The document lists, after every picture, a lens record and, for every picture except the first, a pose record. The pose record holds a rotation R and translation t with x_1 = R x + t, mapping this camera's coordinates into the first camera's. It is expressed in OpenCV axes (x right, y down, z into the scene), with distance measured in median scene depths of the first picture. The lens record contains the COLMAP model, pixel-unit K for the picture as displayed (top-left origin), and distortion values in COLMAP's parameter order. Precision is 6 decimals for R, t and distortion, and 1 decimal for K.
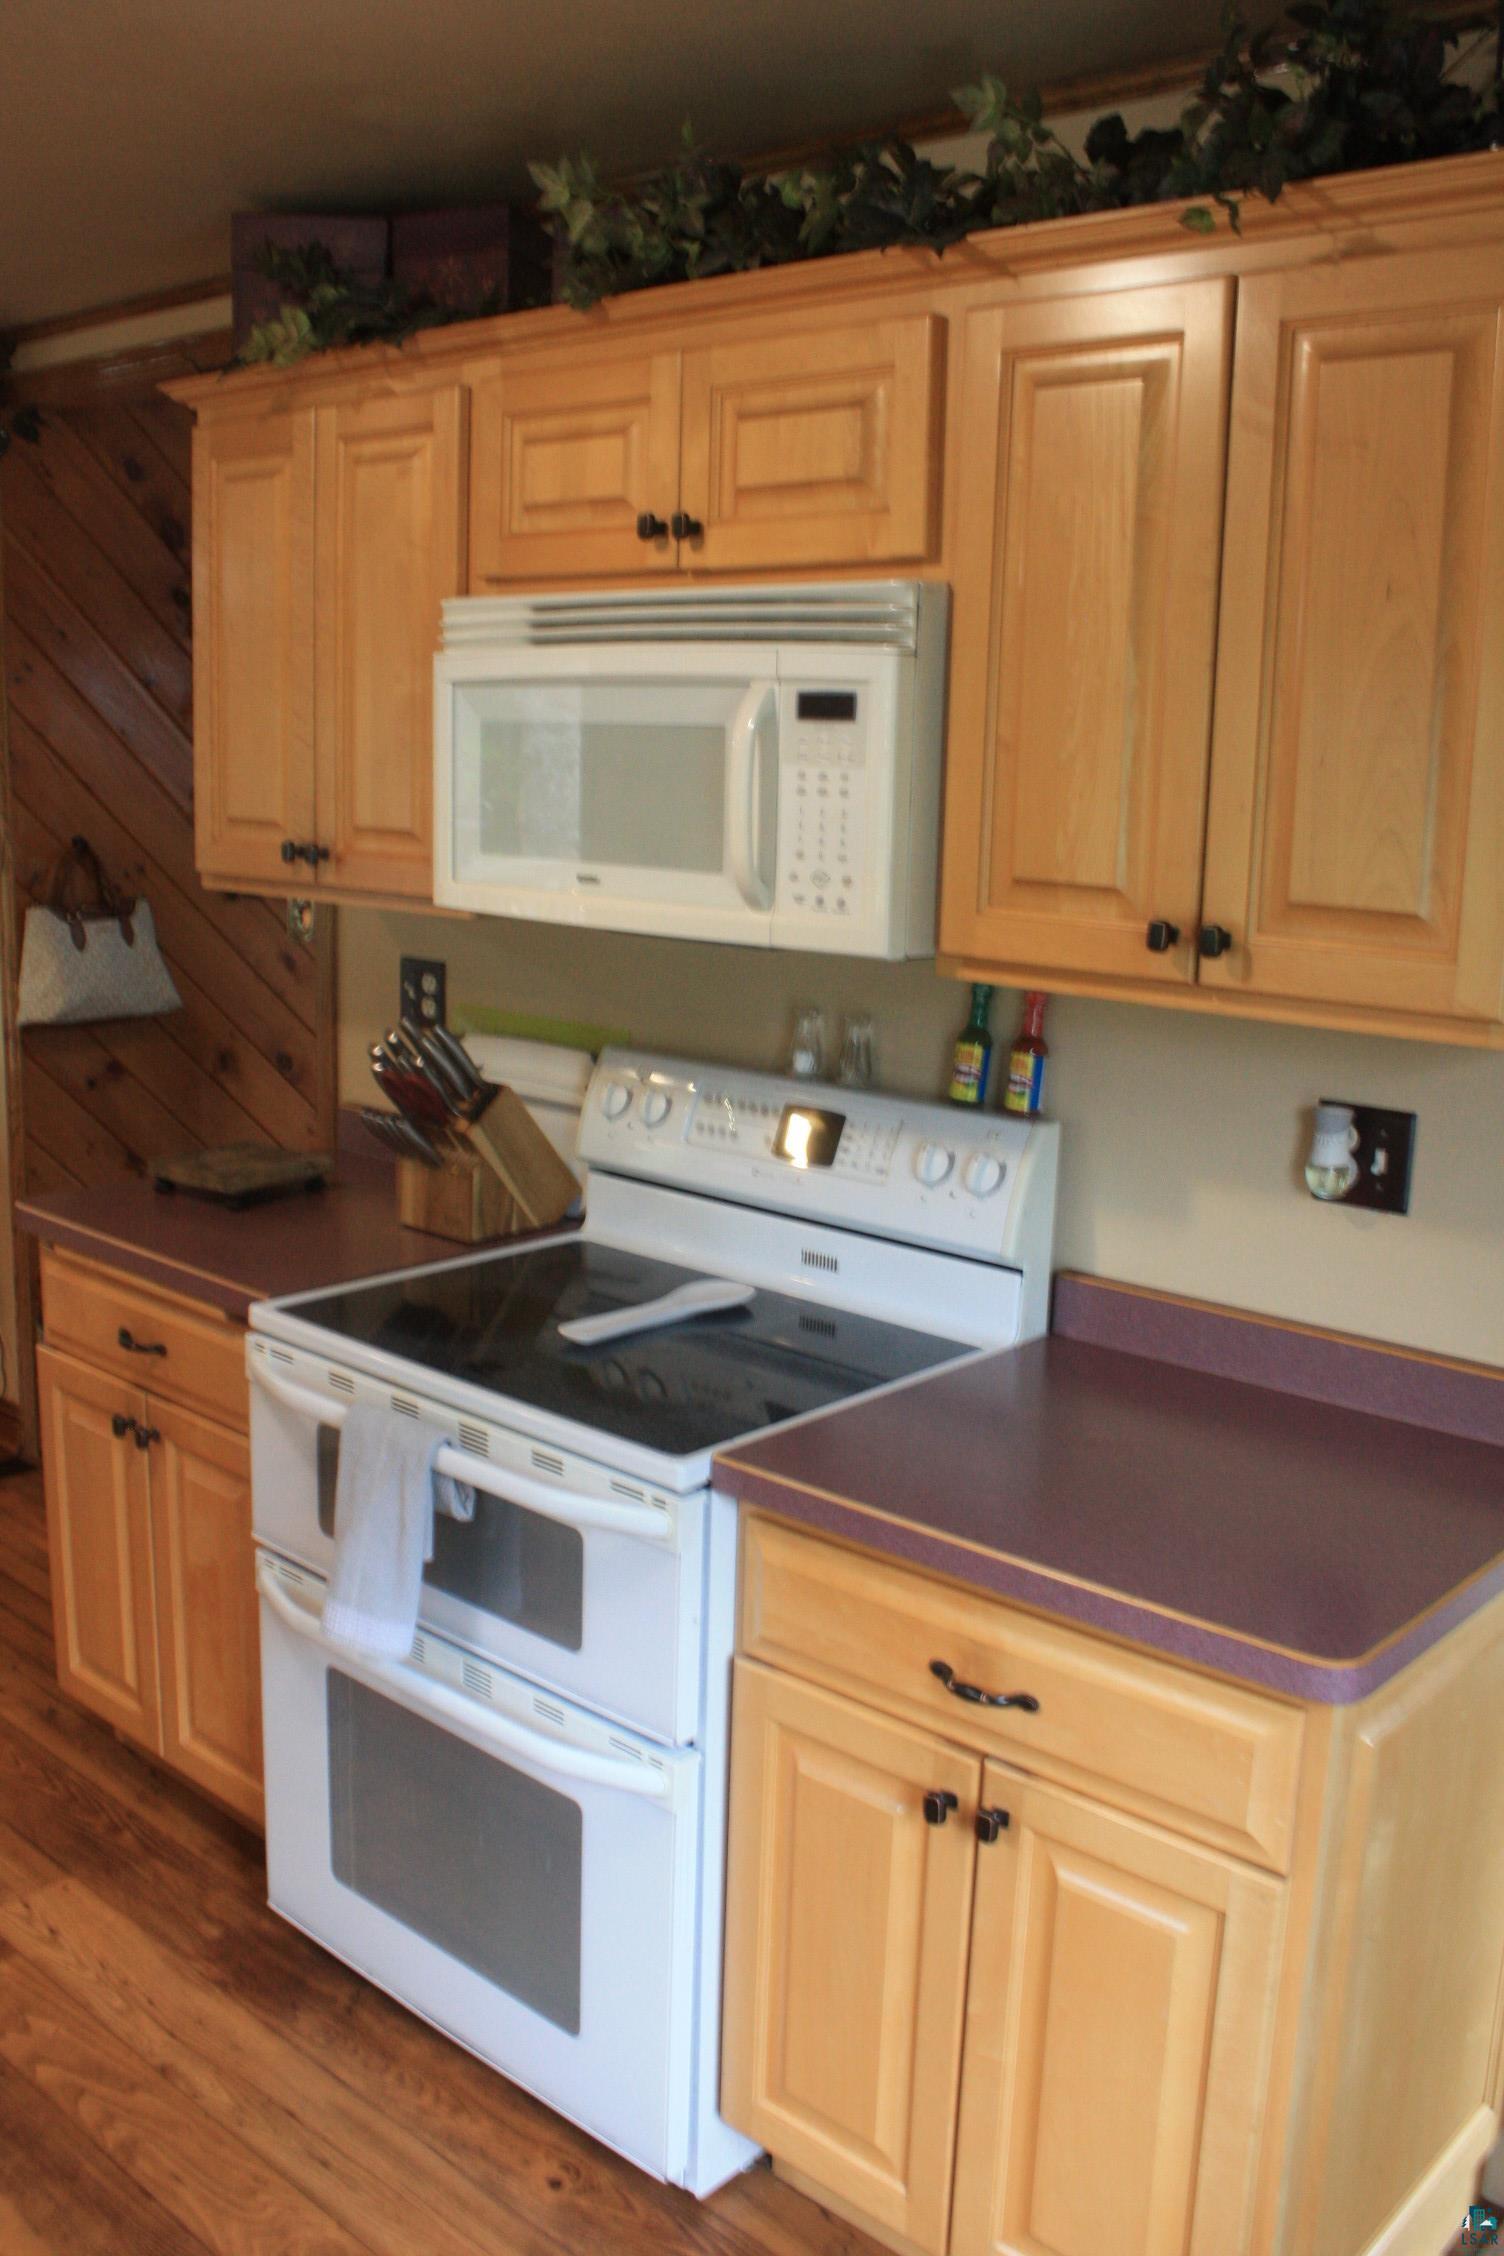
lens RADIAL K [[1928.2, 0, 749.0], [0, 1928.2, 1124.3], [0, 0, 1]] dist [-0.164022, 0.141495]
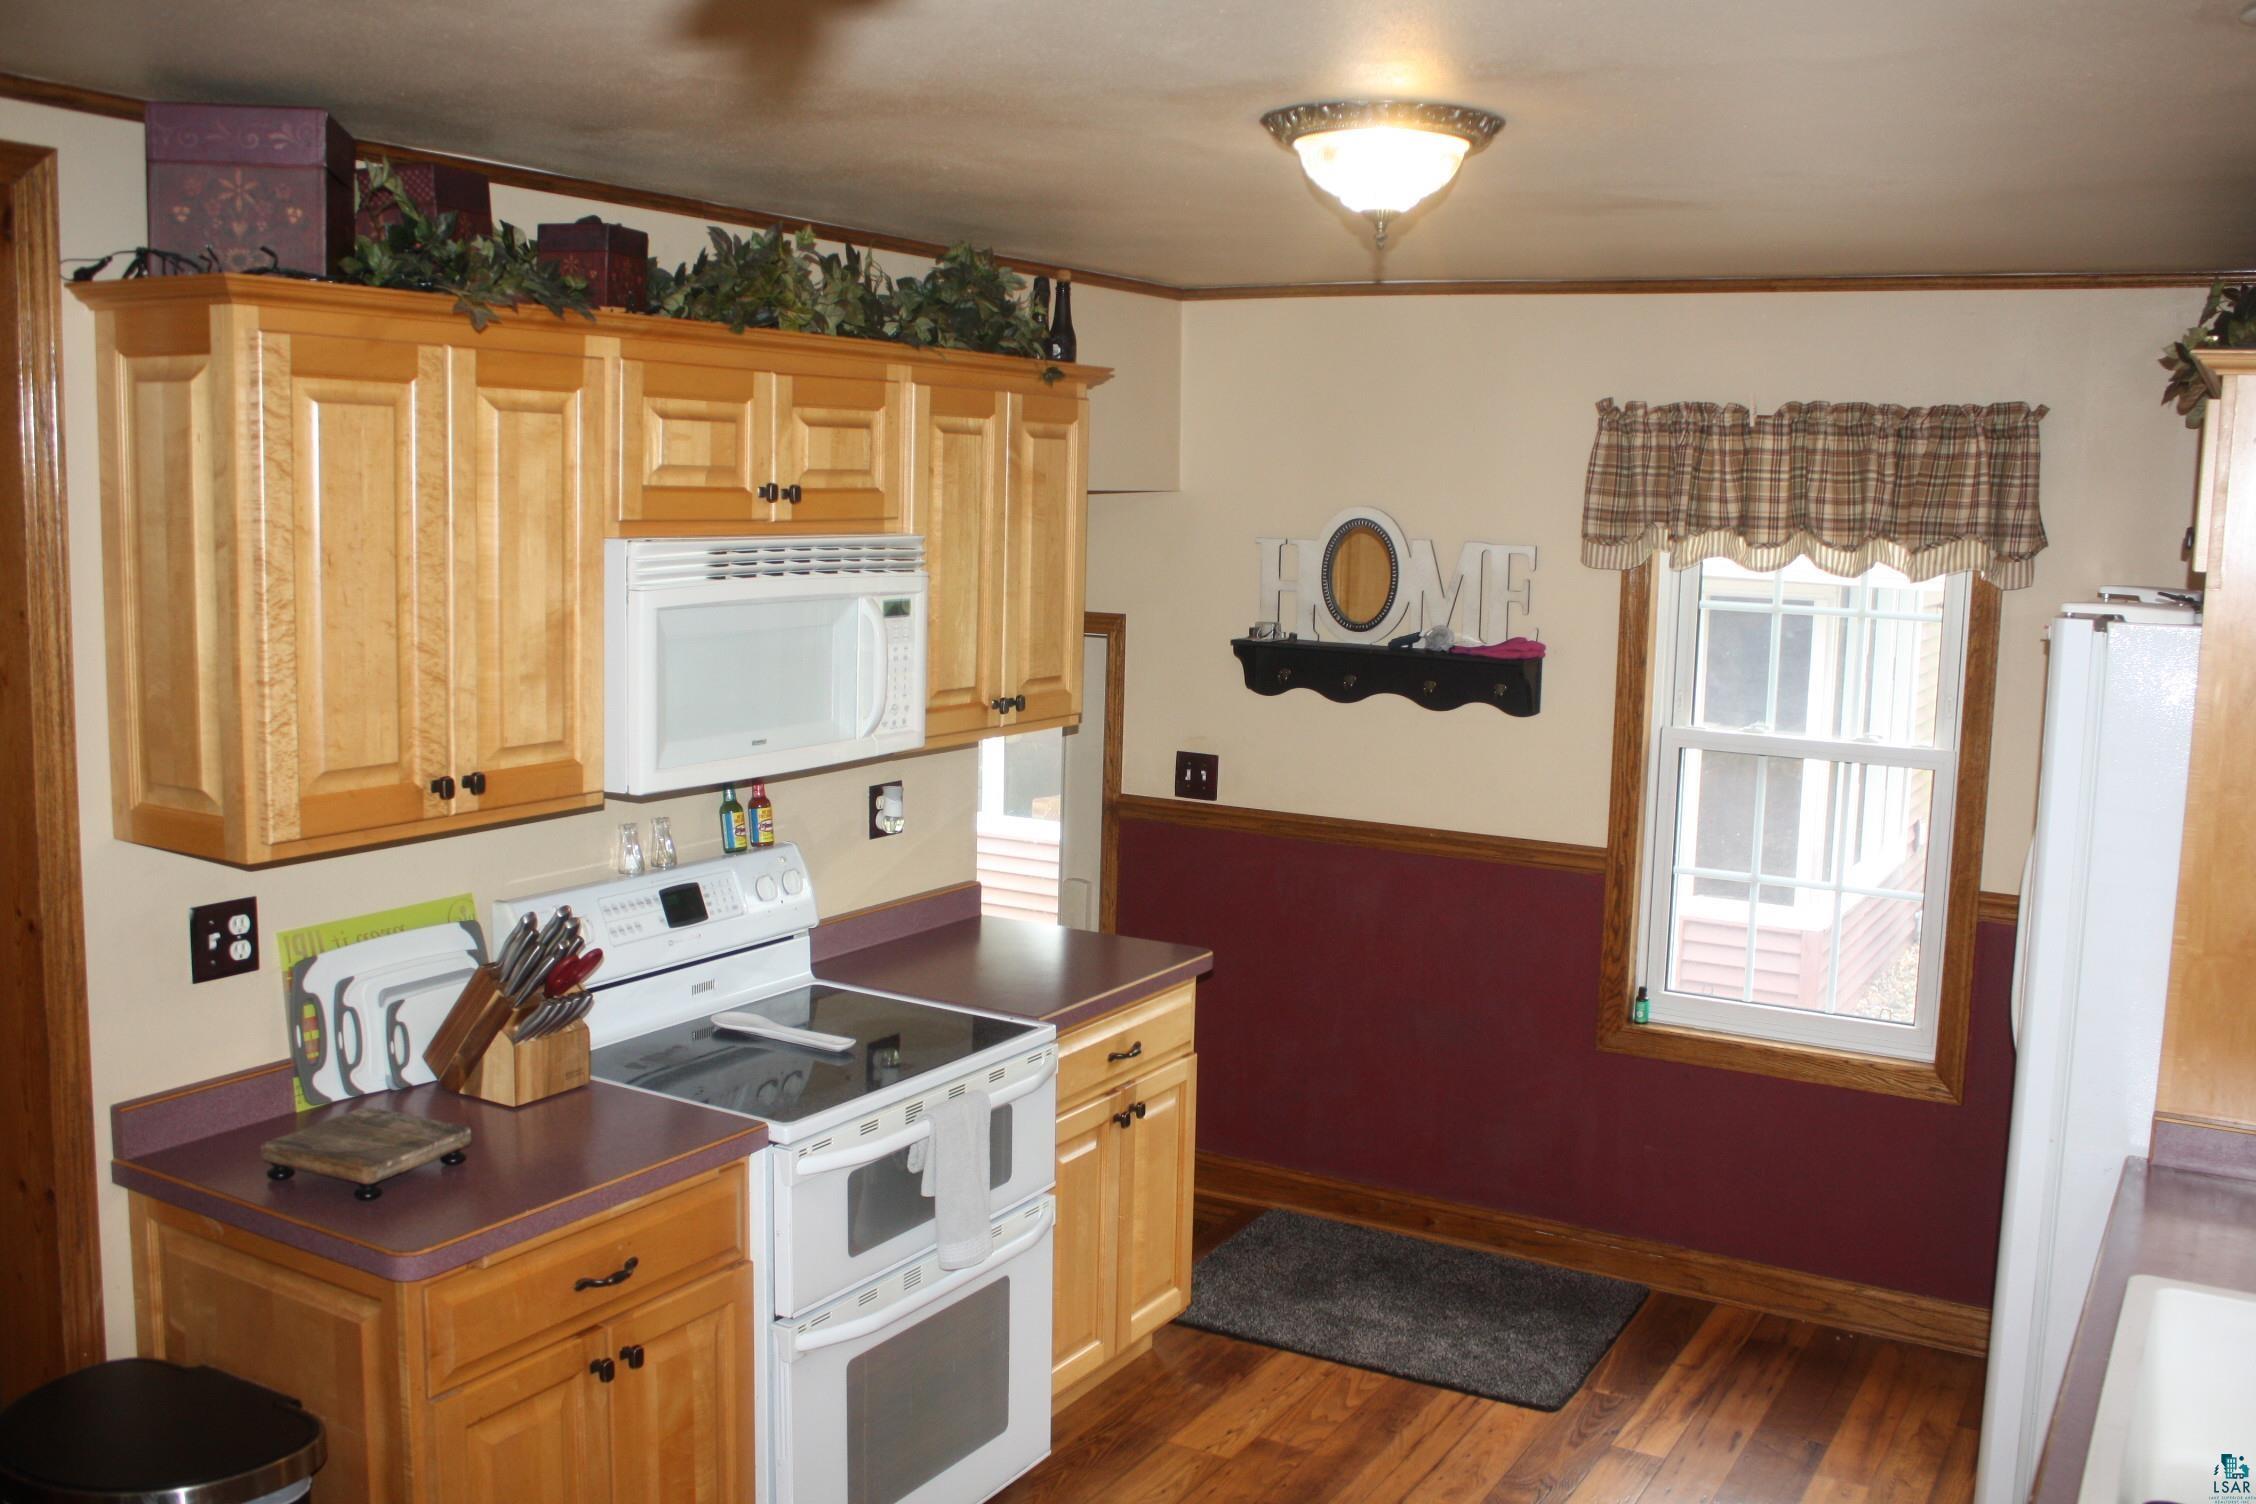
lens RADIAL K [[2054.7, 0, 1124.1], [0, 2054.7, 751.9], [0, 0, 1]] dist [-0.072333, -0.000265]
pose [[-0.171893, -0.160982, 0.971873, -1.563762], [0.166185, 0.967680, 0.189680, -0.356530], [-0.970997, 0.194115, -0.139585, 0.944229]]
